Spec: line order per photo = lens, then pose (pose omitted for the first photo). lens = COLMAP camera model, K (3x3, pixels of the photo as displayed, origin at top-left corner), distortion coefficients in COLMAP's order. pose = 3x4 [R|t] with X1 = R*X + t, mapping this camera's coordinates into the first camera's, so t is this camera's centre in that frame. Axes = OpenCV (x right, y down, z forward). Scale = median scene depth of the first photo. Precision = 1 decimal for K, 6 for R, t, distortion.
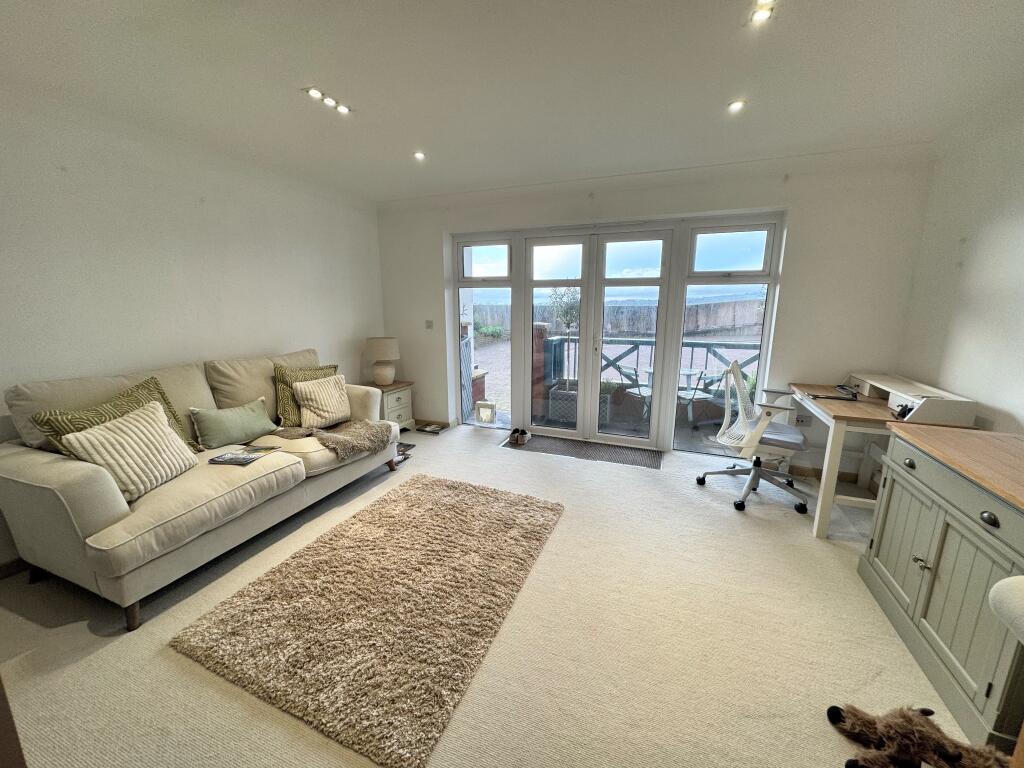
lens RADIAL K [[408.5, 0, 506.6], [0, 408.5, 384.3], [0, 0, 1]] dist [-0.000505, -0.000015]
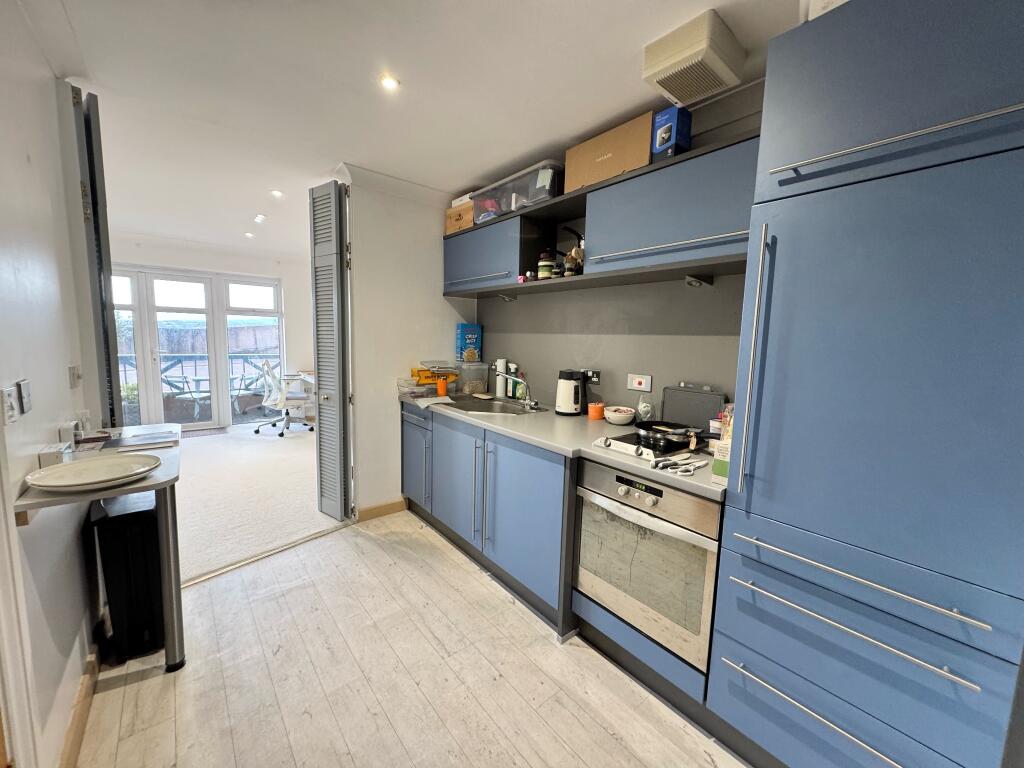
lens RADIAL K [[408.5, 0, 507.9], [0, 408.5, 382.0], [0, 0, 1]] dist [-0.000505, -0.000015]
pose [[0.491892, -0.088345, 0.866163, -0.388290], [0.144565, 0.989317, 0.018808, 0.129287], [-0.858571, 0.115965, 0.499408, -0.643081]]
